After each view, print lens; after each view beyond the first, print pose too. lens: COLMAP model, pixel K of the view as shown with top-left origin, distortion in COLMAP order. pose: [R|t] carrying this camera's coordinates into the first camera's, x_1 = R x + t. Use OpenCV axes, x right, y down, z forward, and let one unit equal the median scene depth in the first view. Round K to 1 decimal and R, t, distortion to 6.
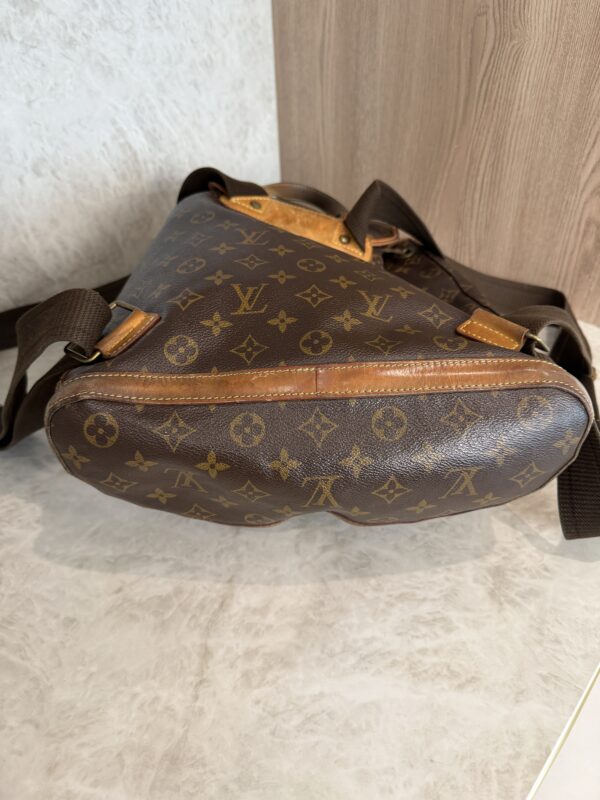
lens RADIAL K [[587.0, 0, 298.1], [0, 587.0, 398.1], [0, 0, 1]] dist [-0.023819, 0.001401]
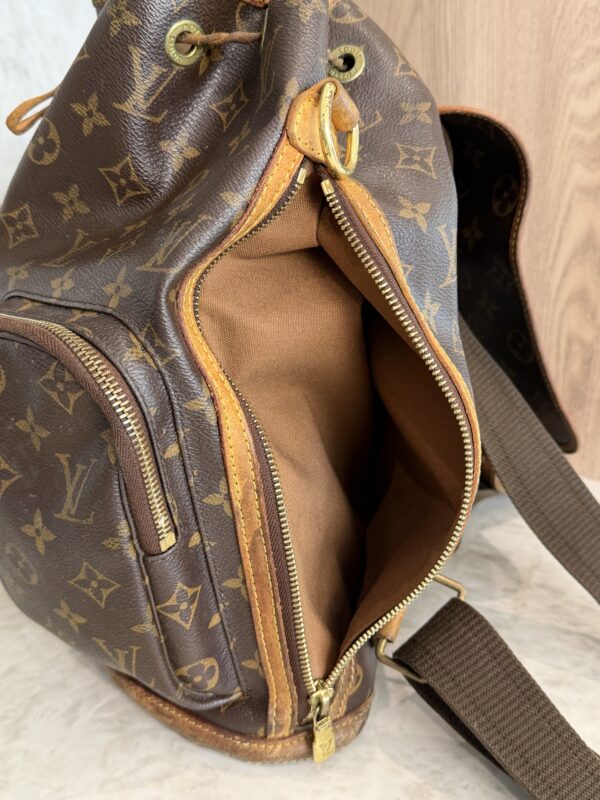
lens RADIAL K [[829.7, 0, 300.0], [0, 829.7, 400.0], [0, 0, 1]] dist [0.059696, -0.170543]
pose [[0.999837, 0.012453, 0.013103, 0.189165], [-0.007026, 0.935581, -0.353043, 0.211769], [-0.016656, 0.352893, 0.935515, 0.034093]]
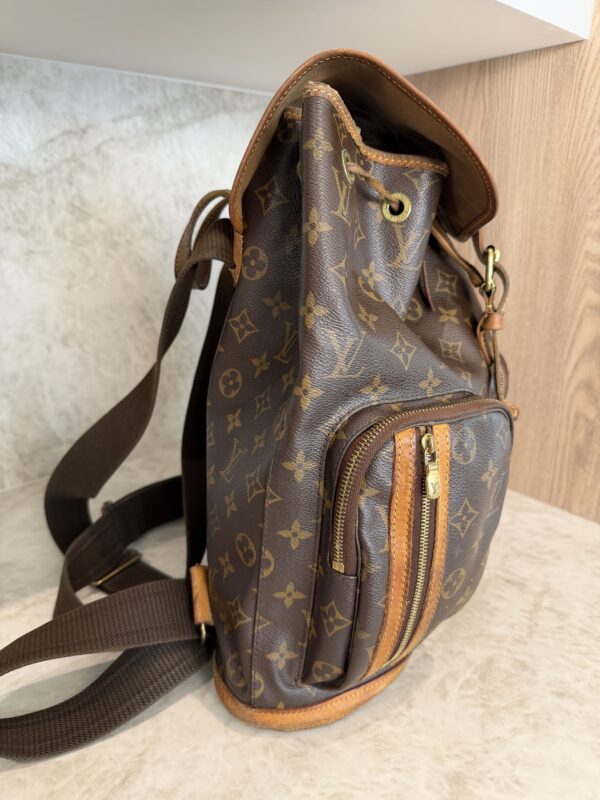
lens RADIAL K [[587.5, 0, 300.4], [0, 587.5, 401.0], [0, 0, 1]] dist [-0.022861, 0.000196]
pose [[0.994072, 0.061591, -0.089592, 0.153919], [-0.089730, 0.930089, -0.356206, 0.107078], [0.061390, 0.362133, 0.930103, 0.024678]]
